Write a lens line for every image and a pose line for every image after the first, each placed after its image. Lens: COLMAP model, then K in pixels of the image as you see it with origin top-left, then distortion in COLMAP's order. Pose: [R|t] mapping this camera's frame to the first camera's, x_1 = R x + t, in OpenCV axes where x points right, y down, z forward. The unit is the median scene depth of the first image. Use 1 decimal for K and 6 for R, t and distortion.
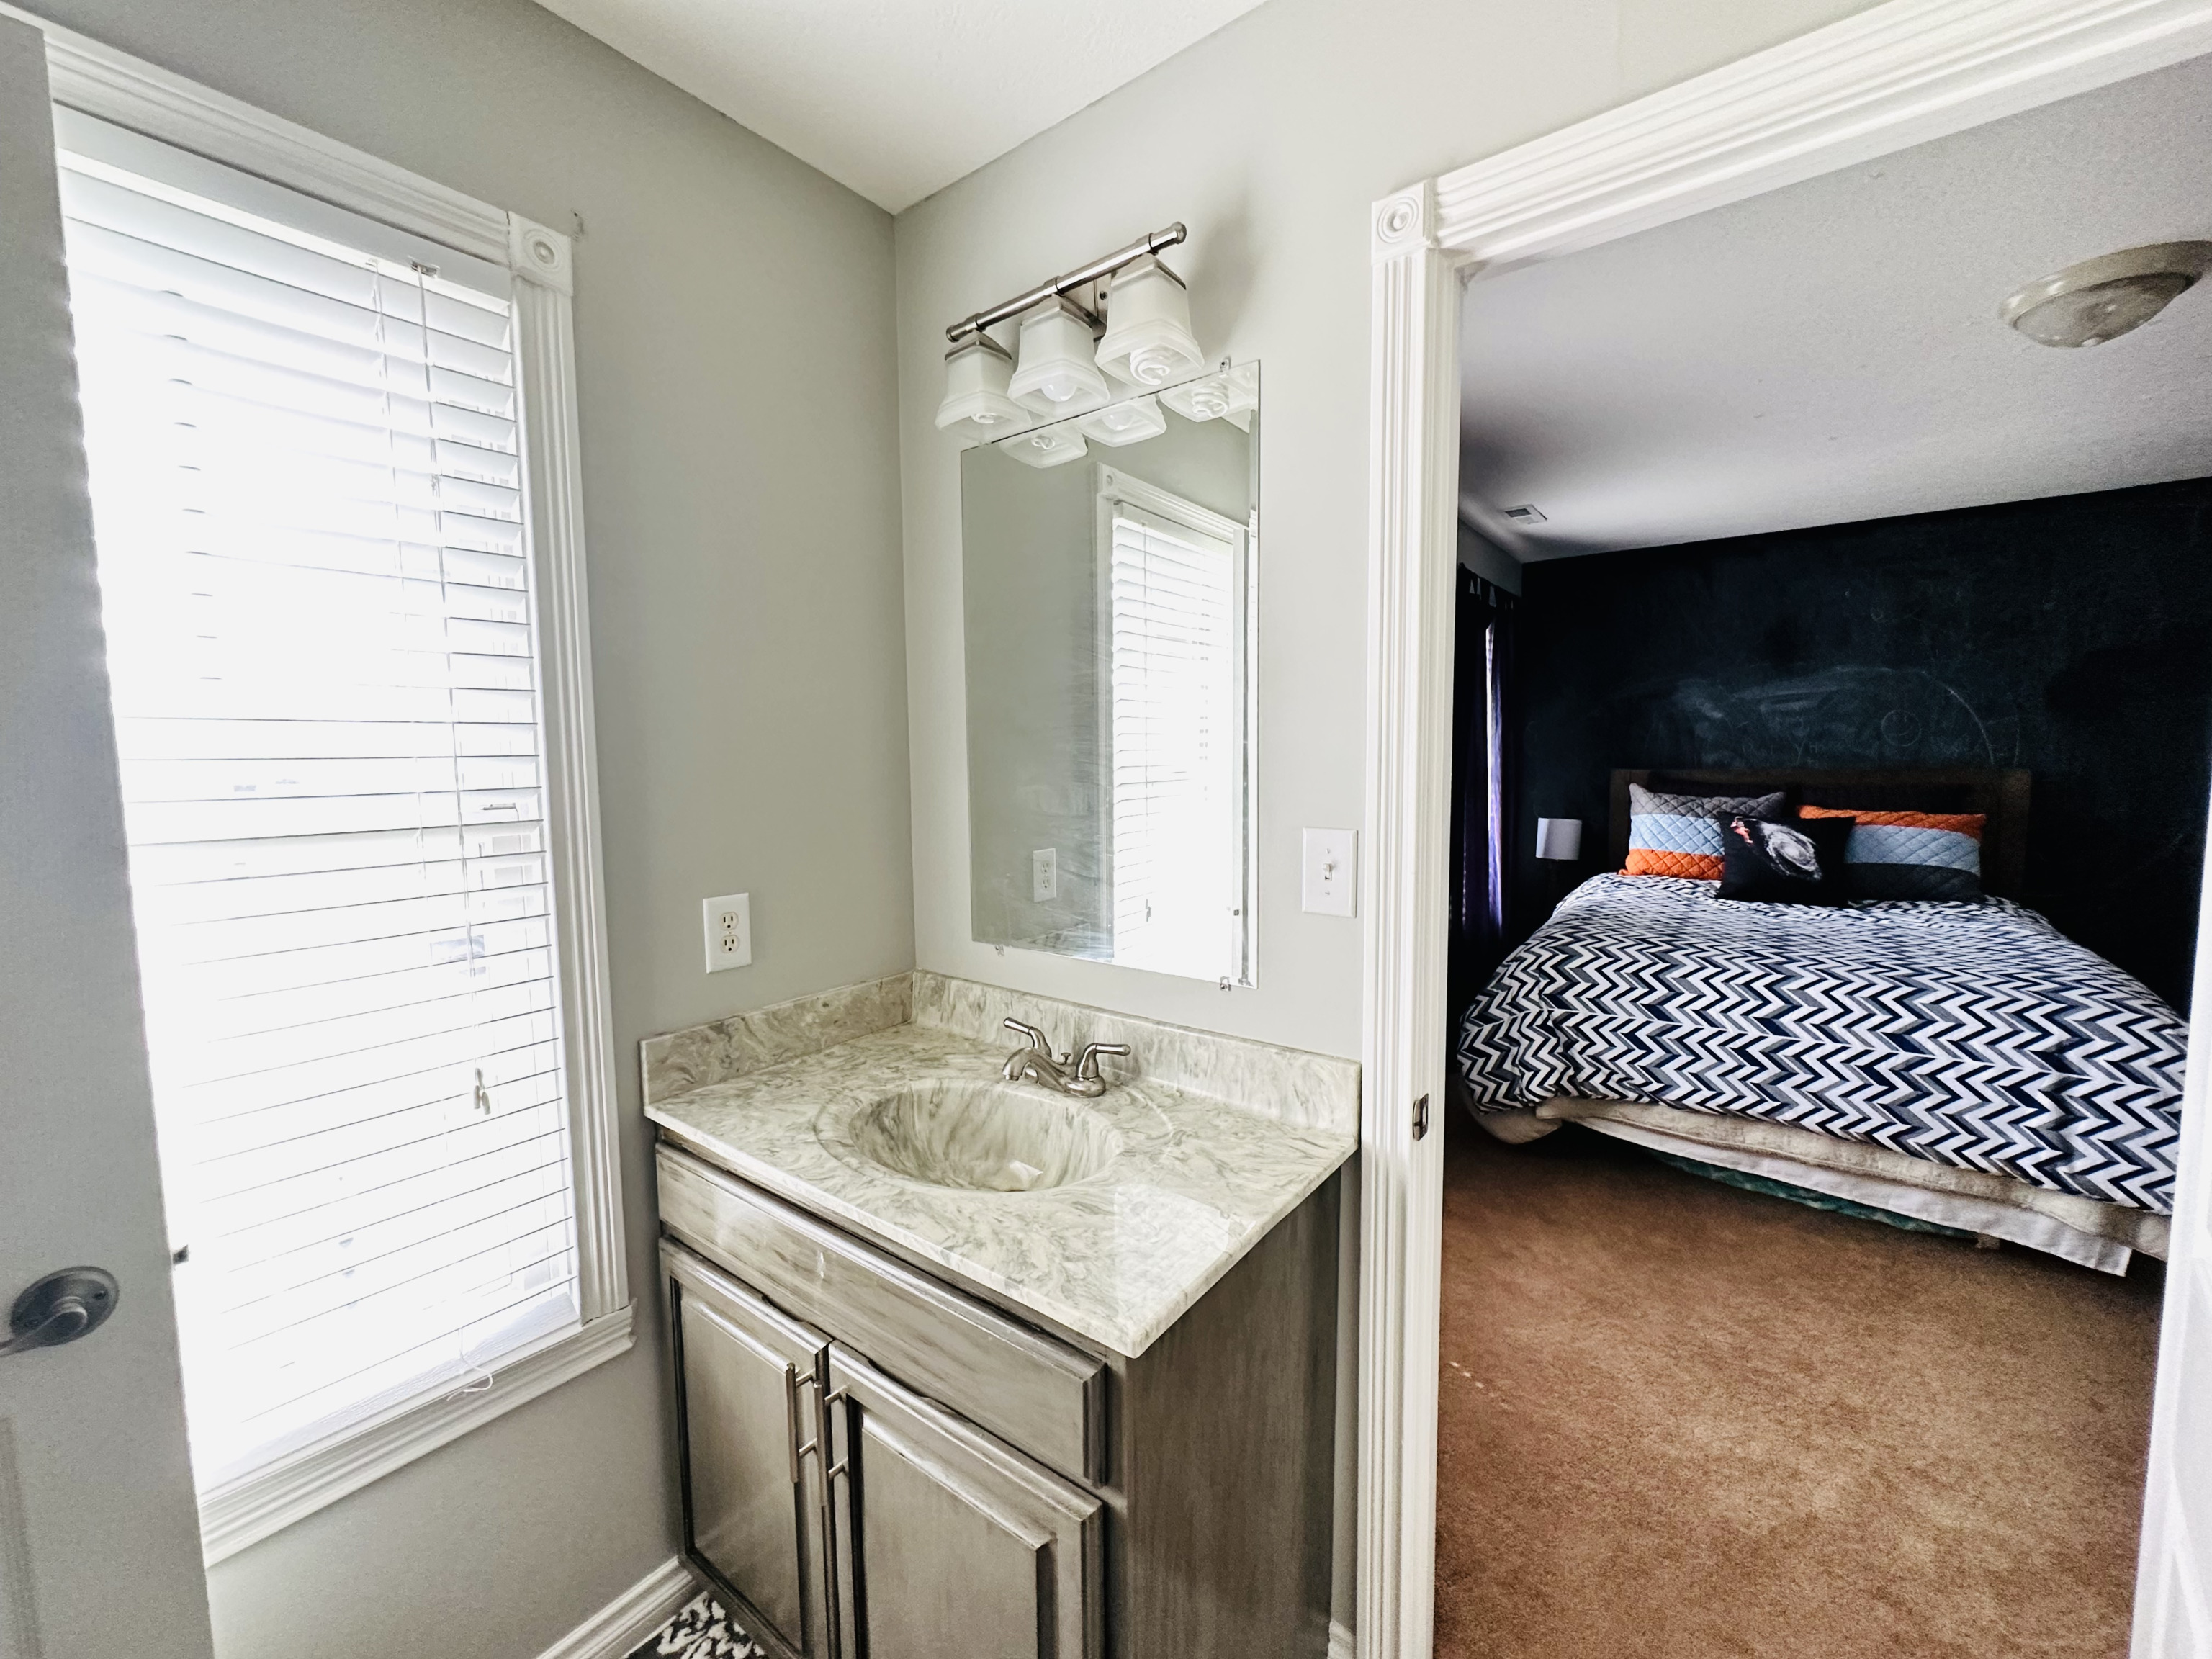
lens RADIAL K [[891.9, 0, 1103.5], [0, 891.9, 828.0], [0, 0, 1]] dist [0.001018, -0.000623]
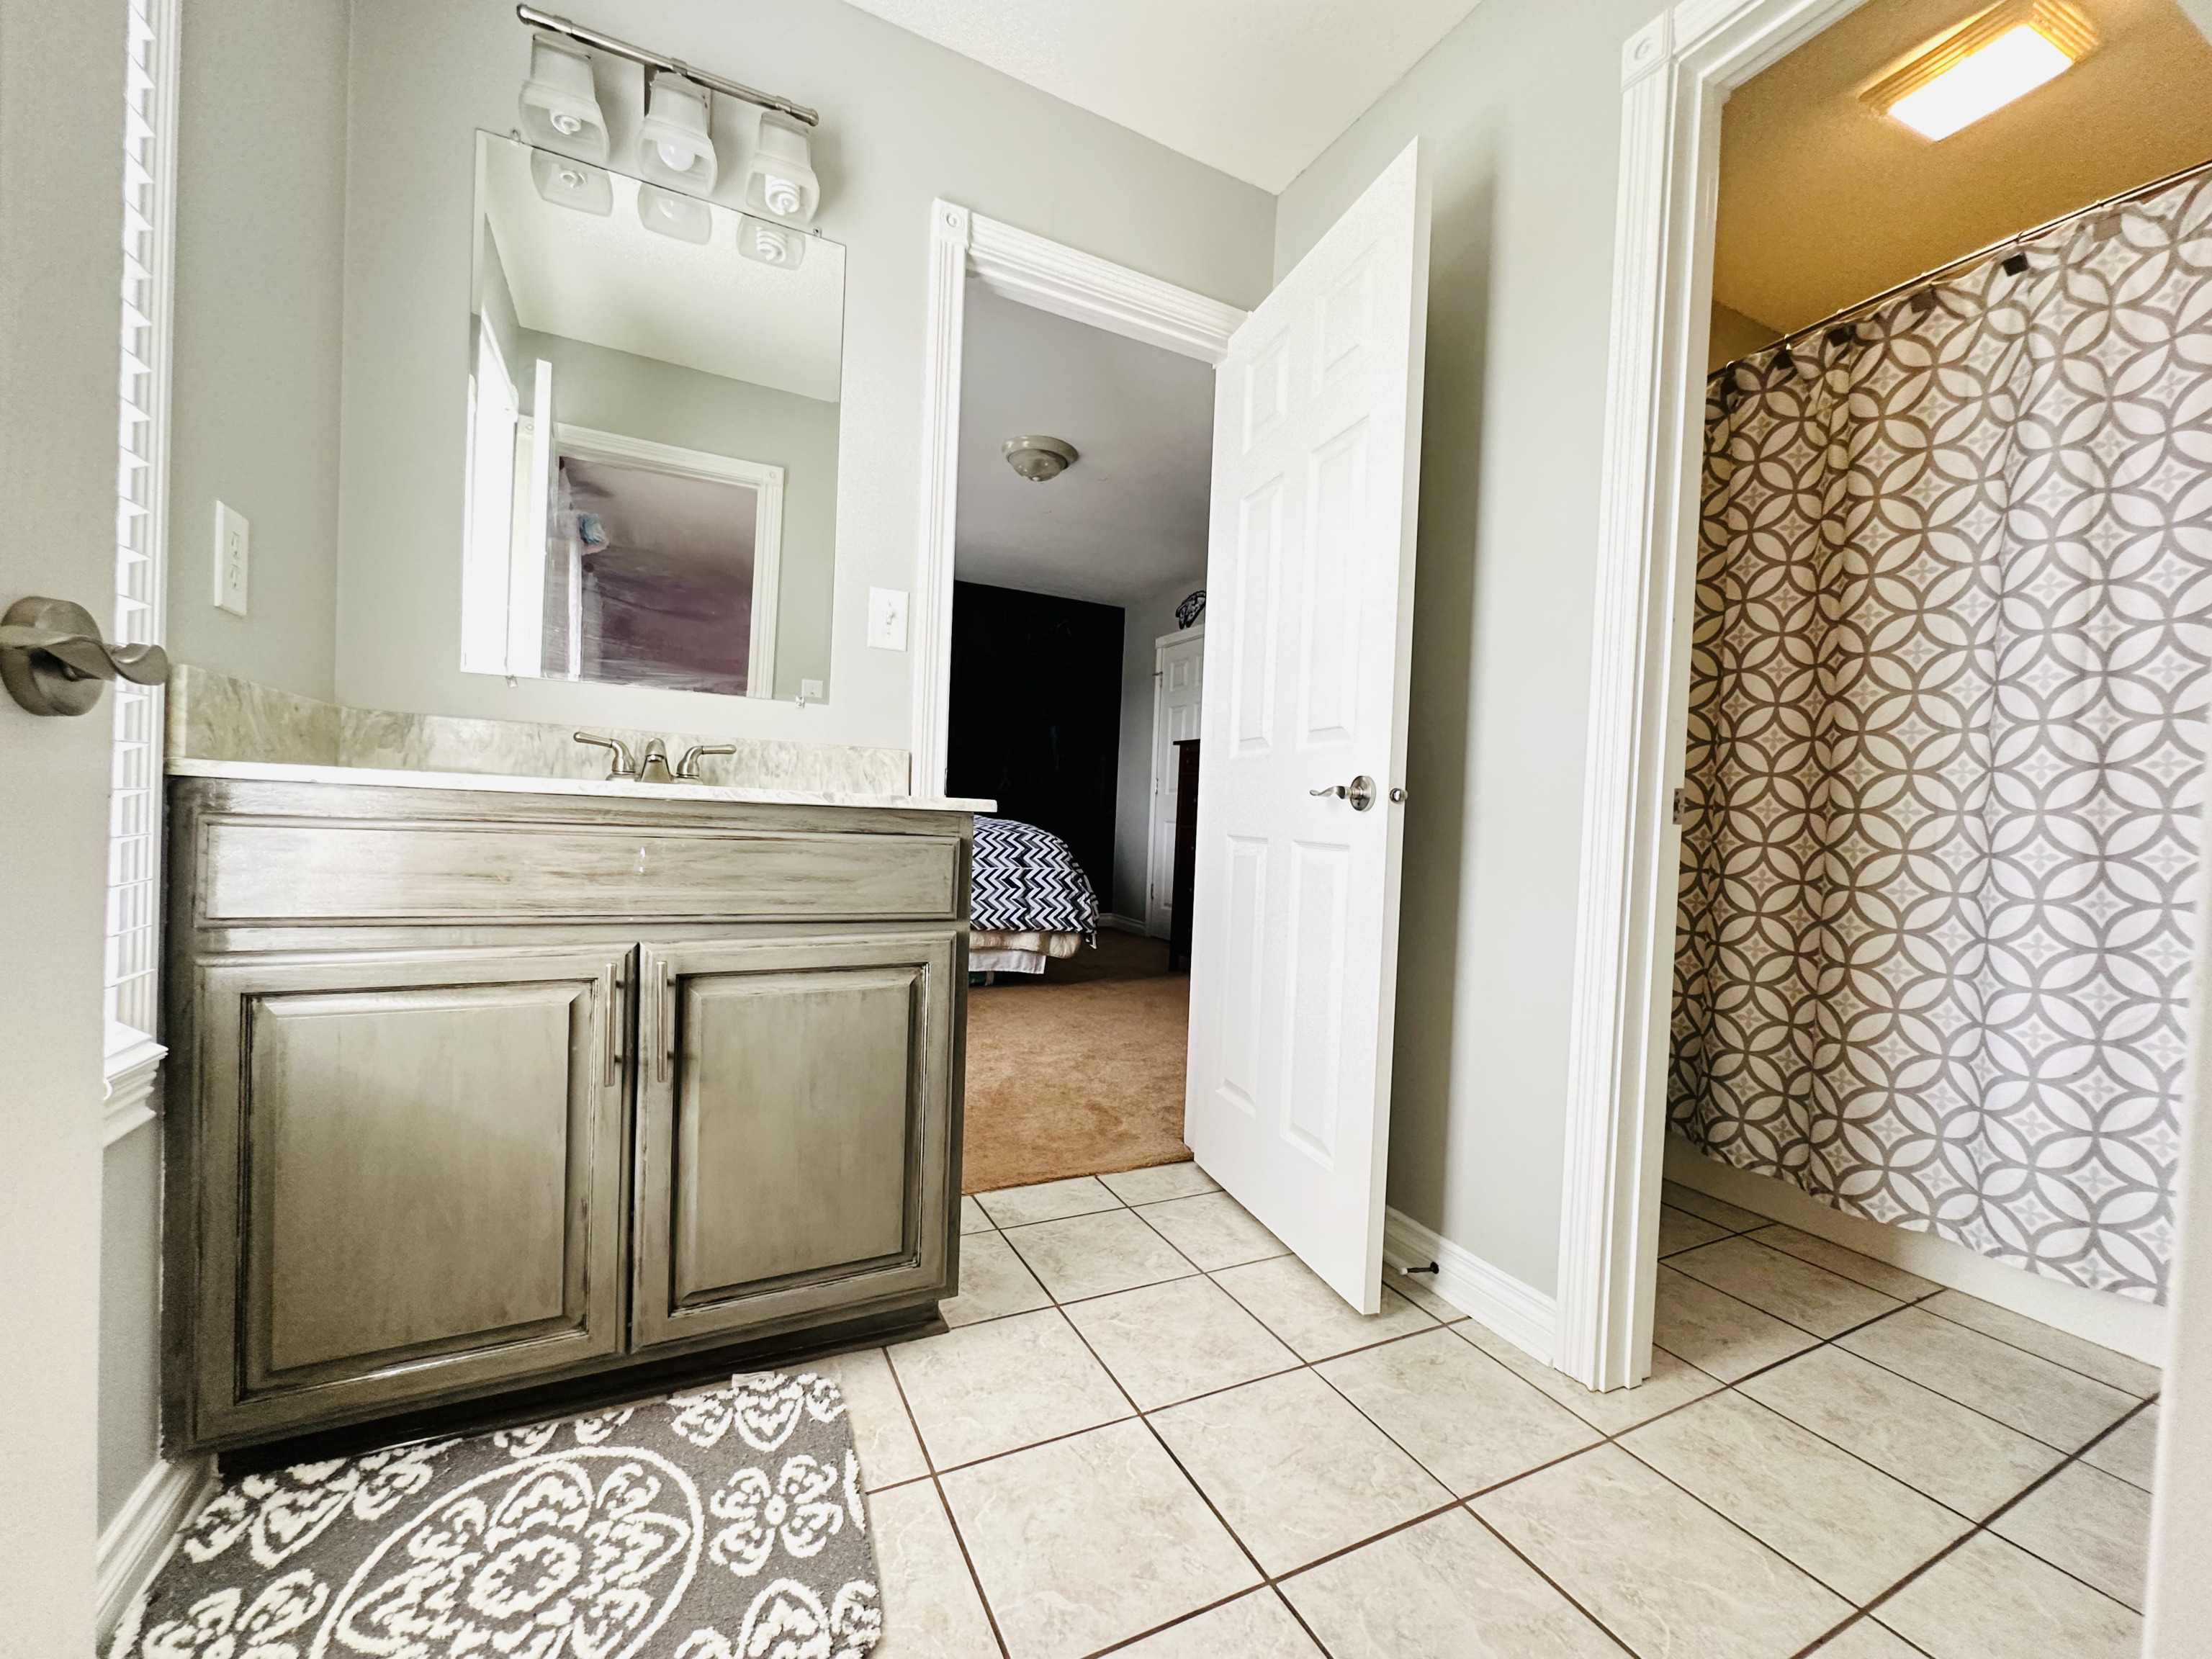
lens RADIAL K [[891.9, 0, 1106.2], [0, 891.9, 831.3], [0, 0, 1]] dist [0.001018, -0.000623]
pose [[0.439337, 0.009743, 0.898270, -0.605261], [0.035458, 0.998974, -0.028178, 0.303037], [-0.897622, 0.044230, 0.438541, 0.035817]]
